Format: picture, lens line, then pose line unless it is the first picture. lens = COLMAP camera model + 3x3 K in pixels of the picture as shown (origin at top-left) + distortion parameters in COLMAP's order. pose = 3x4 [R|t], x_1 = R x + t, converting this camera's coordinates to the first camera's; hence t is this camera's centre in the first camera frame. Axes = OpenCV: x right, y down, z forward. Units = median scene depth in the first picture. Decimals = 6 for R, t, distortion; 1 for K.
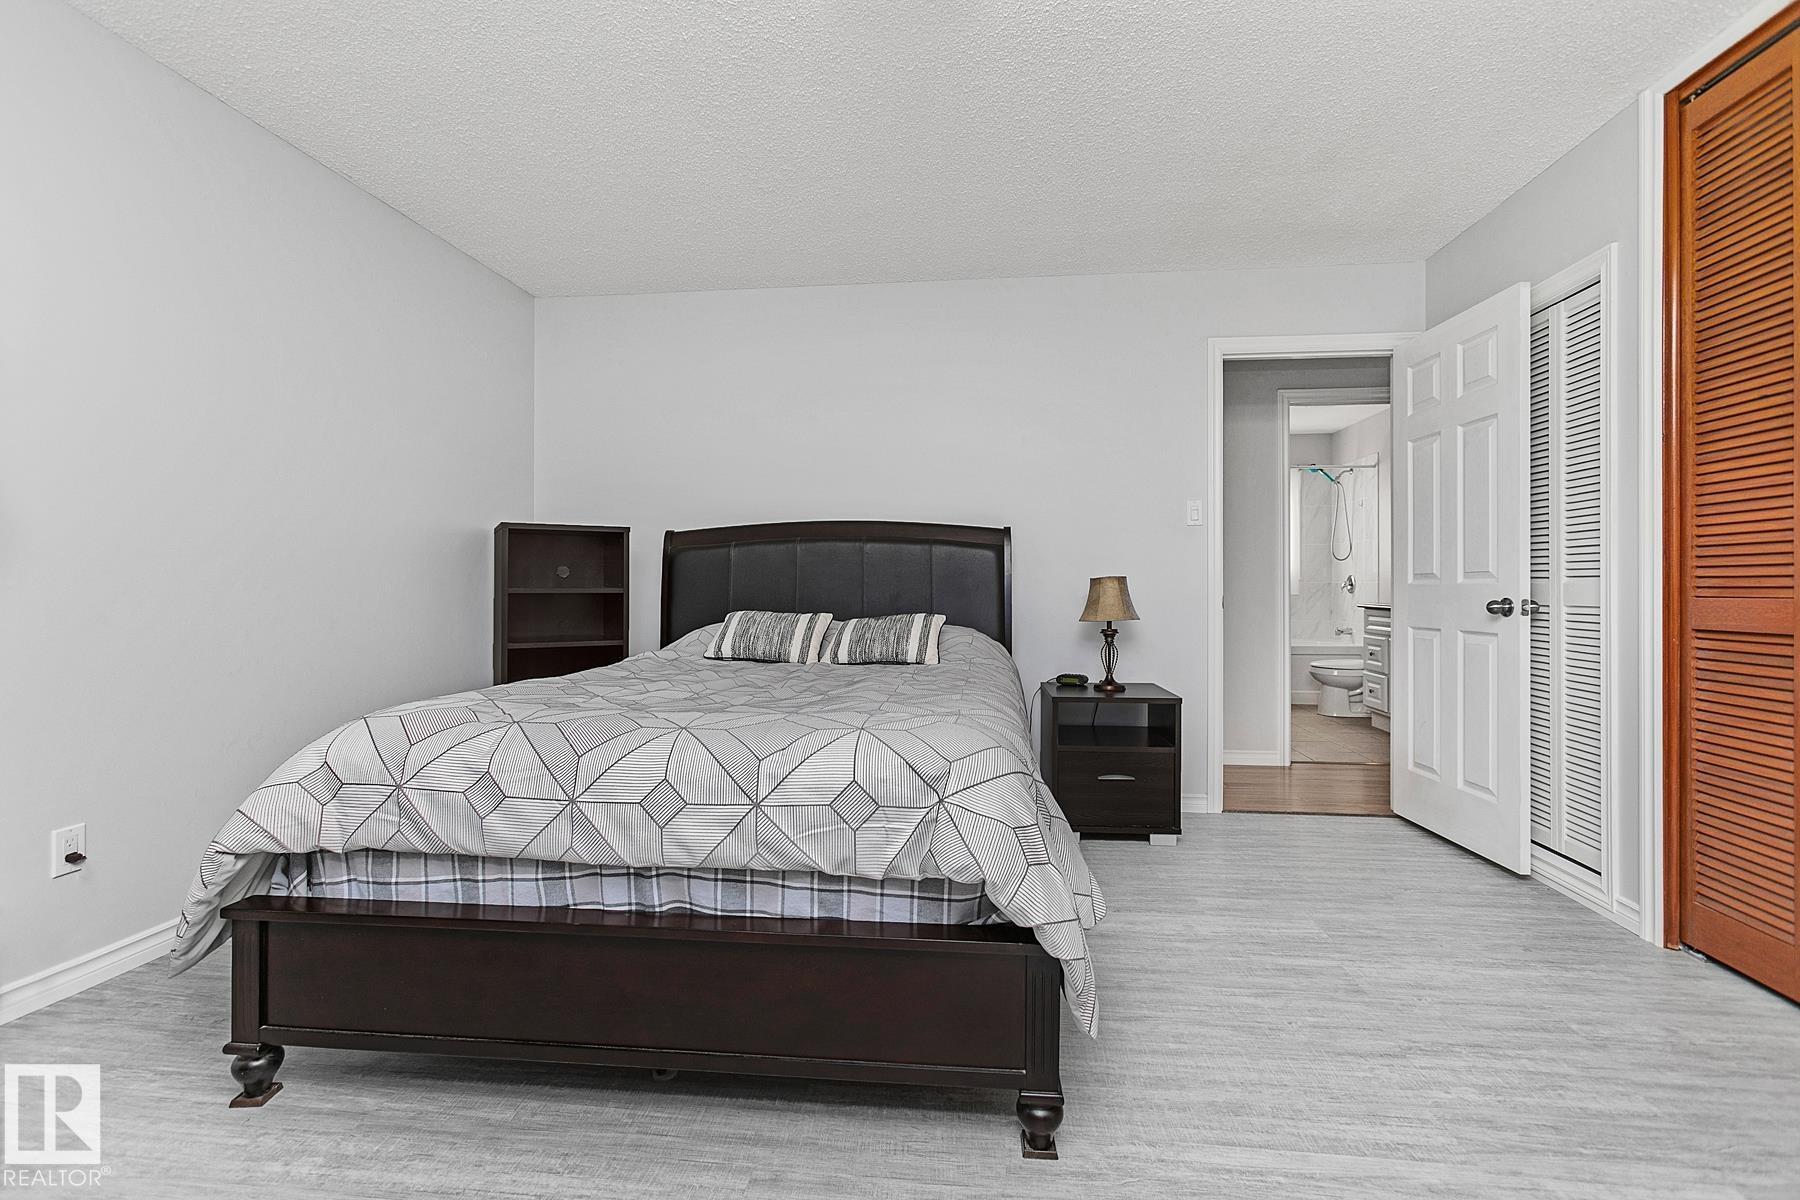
lens RADIAL K [[800.9, 0, 895.5], [0, 800.9, 596.3], [0, 0, 1]] dist [-0.012838, 0.009749]
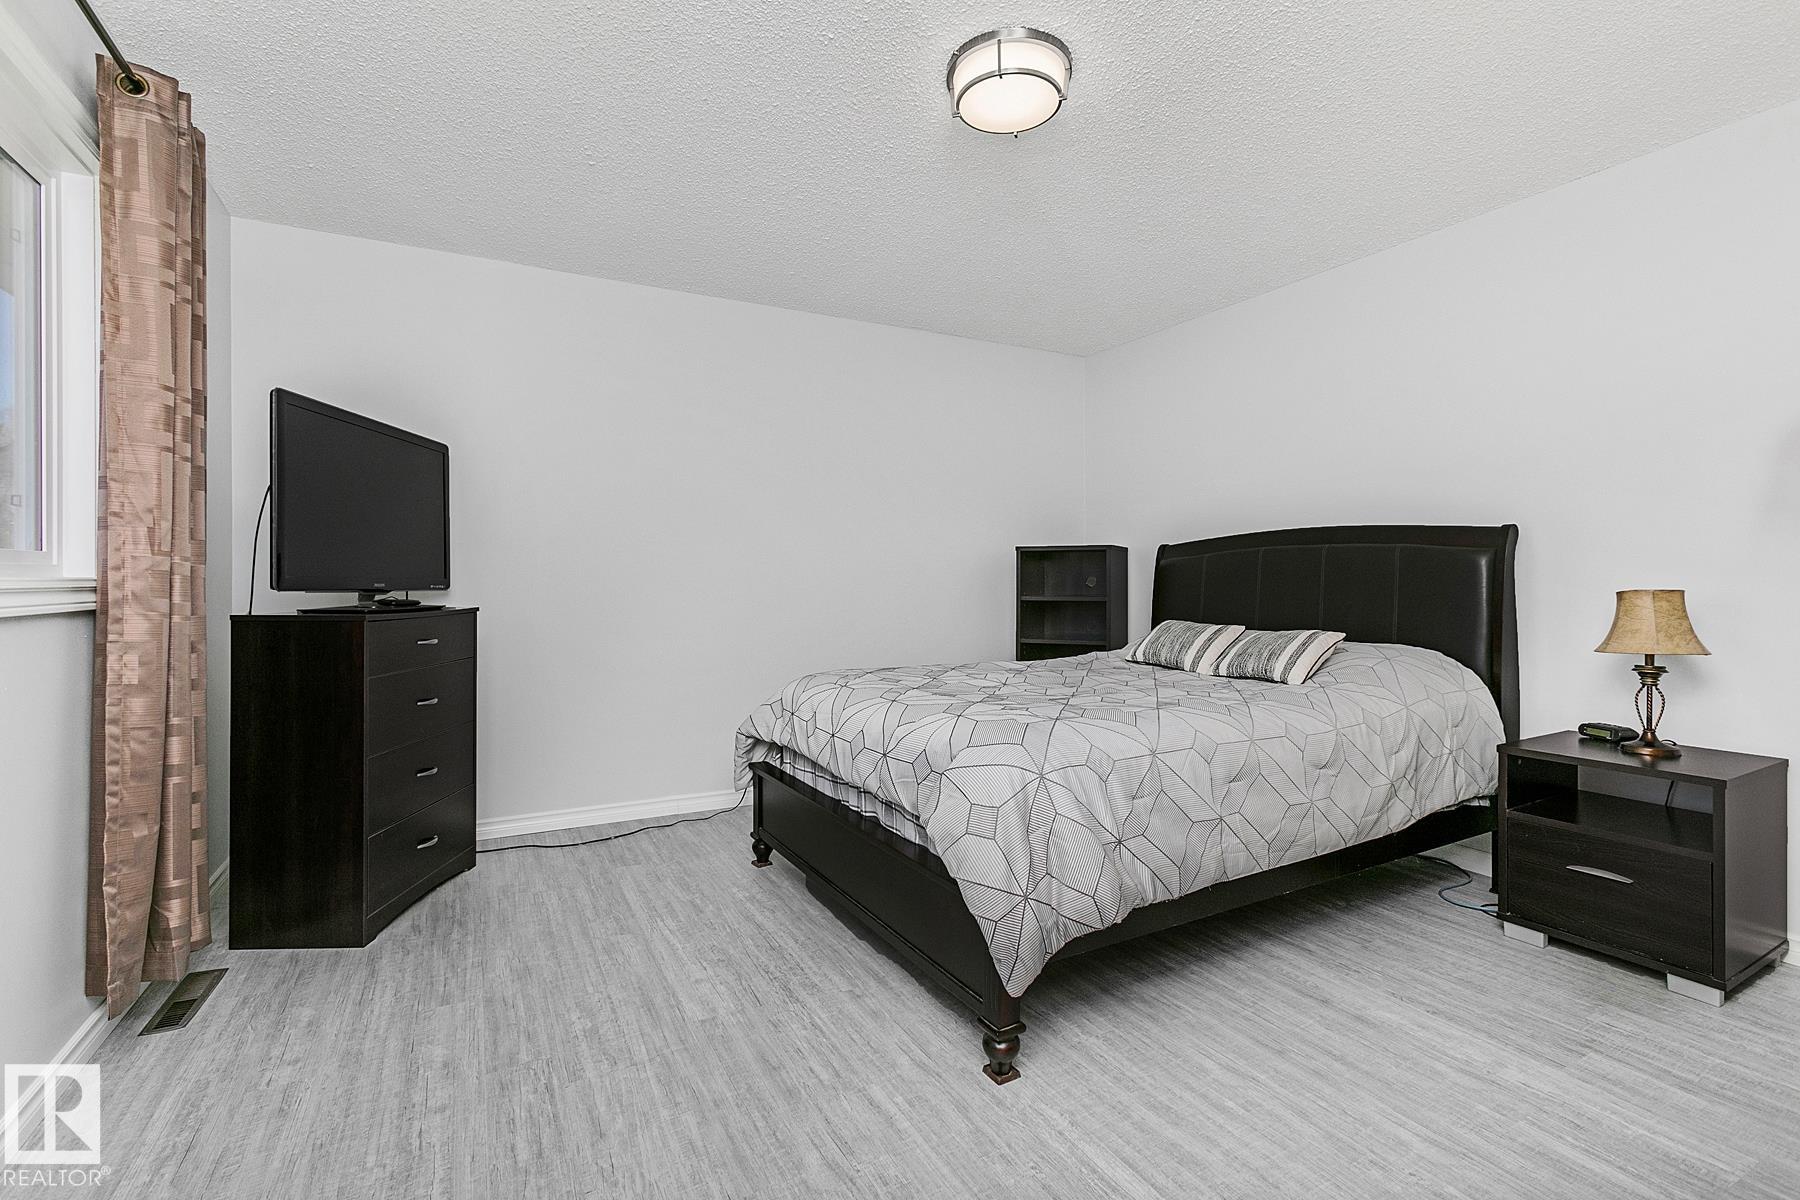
lens RADIAL K [[800.9, 0, 895.5], [0, 800.9, 596.3], [0, 0, 1]] dist [-0.012838, 0.009749]
pose [[0.572797, 0.011911, -0.819611, 0.497960], [-0.006326, 0.999929, 0.010110, -0.023523], [0.819673, -0.000606, 0.572831, 0.077972]]
